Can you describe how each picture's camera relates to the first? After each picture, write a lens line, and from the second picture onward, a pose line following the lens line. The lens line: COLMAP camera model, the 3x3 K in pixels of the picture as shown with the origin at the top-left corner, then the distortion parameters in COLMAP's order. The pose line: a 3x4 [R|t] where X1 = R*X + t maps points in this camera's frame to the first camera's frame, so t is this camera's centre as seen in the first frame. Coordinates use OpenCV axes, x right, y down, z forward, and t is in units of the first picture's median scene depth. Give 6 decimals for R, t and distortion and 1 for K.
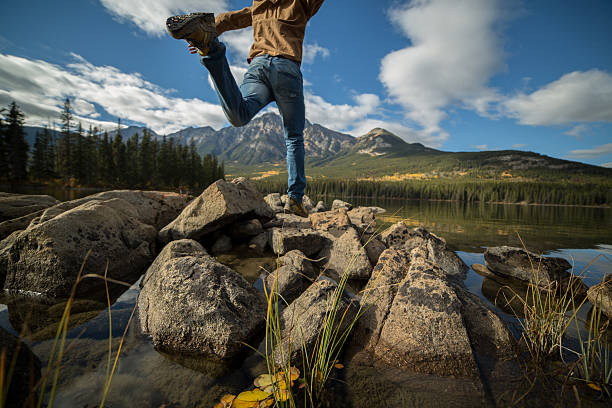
lens RADIAL K [[244.0, 0, 305.4], [0, 244.0, 201.8], [0, 0, 1]] dist [-0.097832, 0.030071]
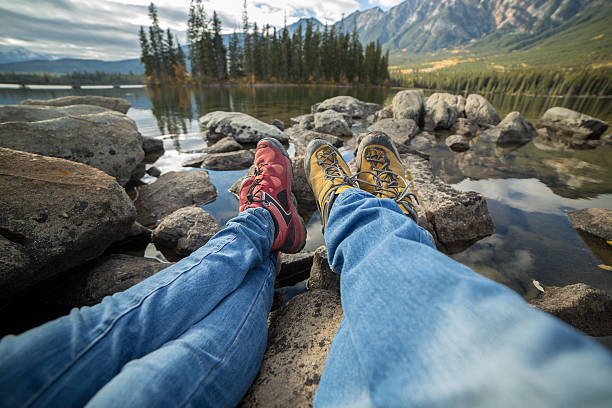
lens RADIAL K [[244.0, 0, 305.4], [0, 244.0, 201.8], [0, 0, 1]] dist [-0.097832, 0.030071]
pose [[0.811683, 0.237453, -0.533654, 0.077287], [-0.003723, 0.915723, 0.401794, -0.082589], [0.584086, -0.324143, 0.744161, 2.127422]]
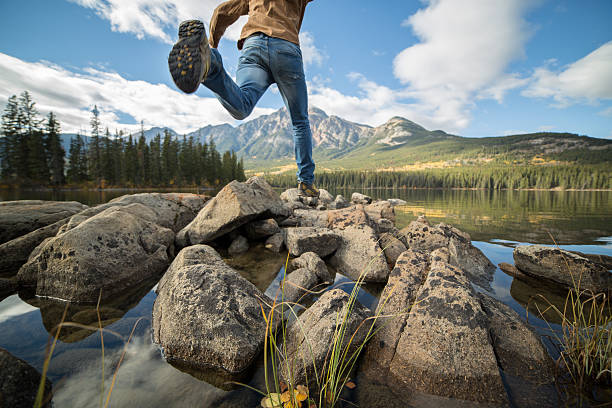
lens RADIAL K [[244.0, 0, 305.4], [0, 244.0, 201.8], [0, 0, 1]] dist [-0.097832, 0.030071]
pose [[0.996381, -0.029701, -0.079642, 0.026126], [0.031943, 0.999124, 0.027021, -0.032061], [0.078770, -0.029468, 0.996457, 0.032220]]
